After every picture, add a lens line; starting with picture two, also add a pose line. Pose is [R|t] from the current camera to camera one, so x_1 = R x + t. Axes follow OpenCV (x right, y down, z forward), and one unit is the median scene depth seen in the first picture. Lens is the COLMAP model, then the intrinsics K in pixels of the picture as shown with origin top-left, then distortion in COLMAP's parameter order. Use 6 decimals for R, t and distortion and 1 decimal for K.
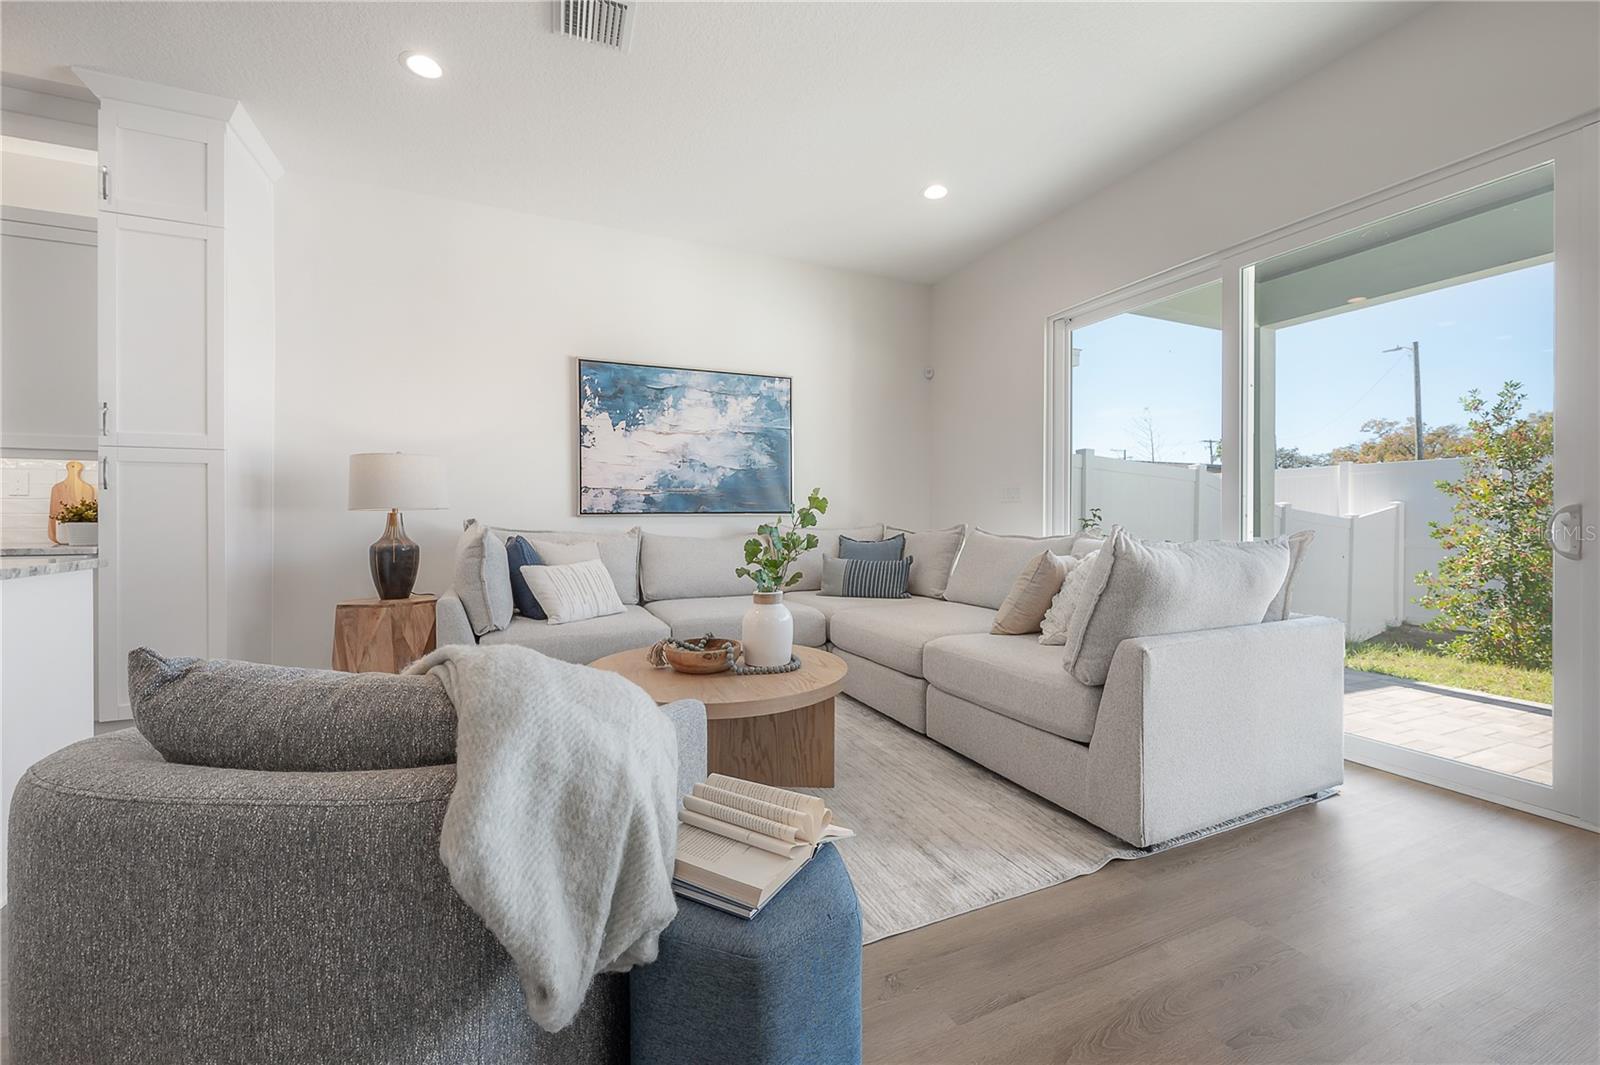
lens RADIAL K [[622.8, 0, 786.6], [0, 622.8, 521.1], [0, 0, 1]] dist [-0.002428, -0.000131]
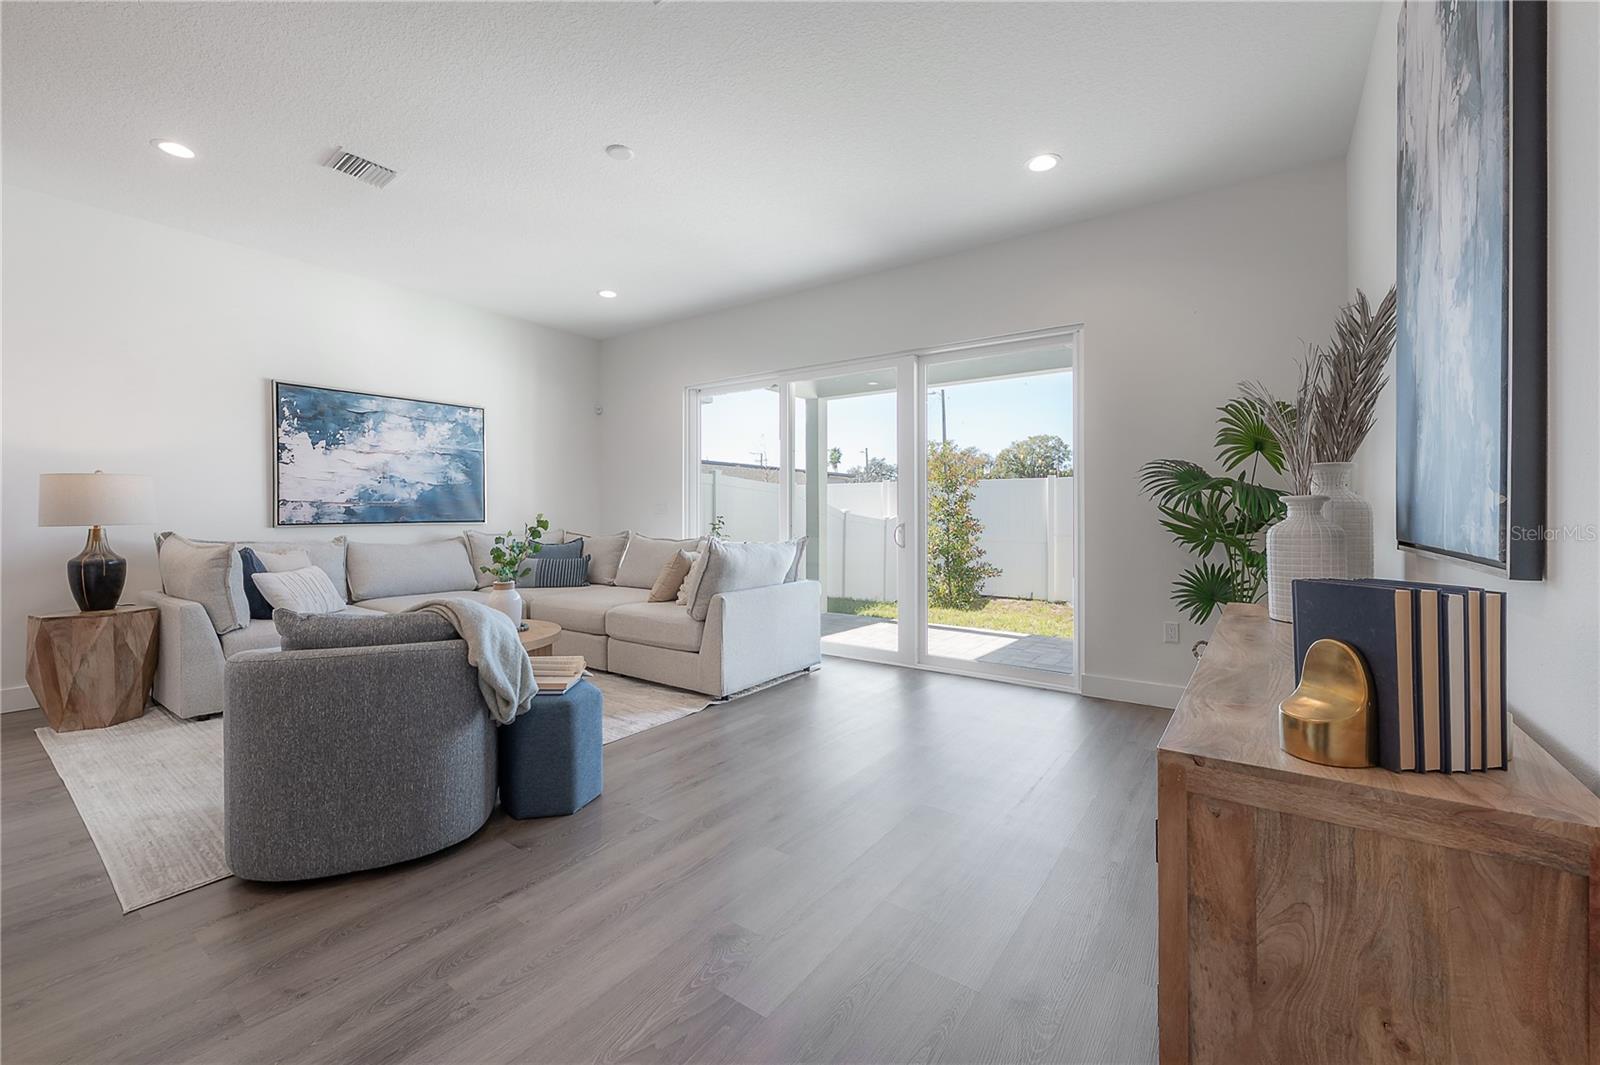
lens RADIAL K [[649.6, 0, 800.0], [0, 649.6, 532.5], [0, 0, 1]] dist [-0.009197, -0.000009]
pose [[0.851426, -0.012003, 0.524338, -0.147904], [-0.001732, 0.999668, 0.025697, -0.028908], [-0.524472, -0.022788, 0.851123, -0.432471]]
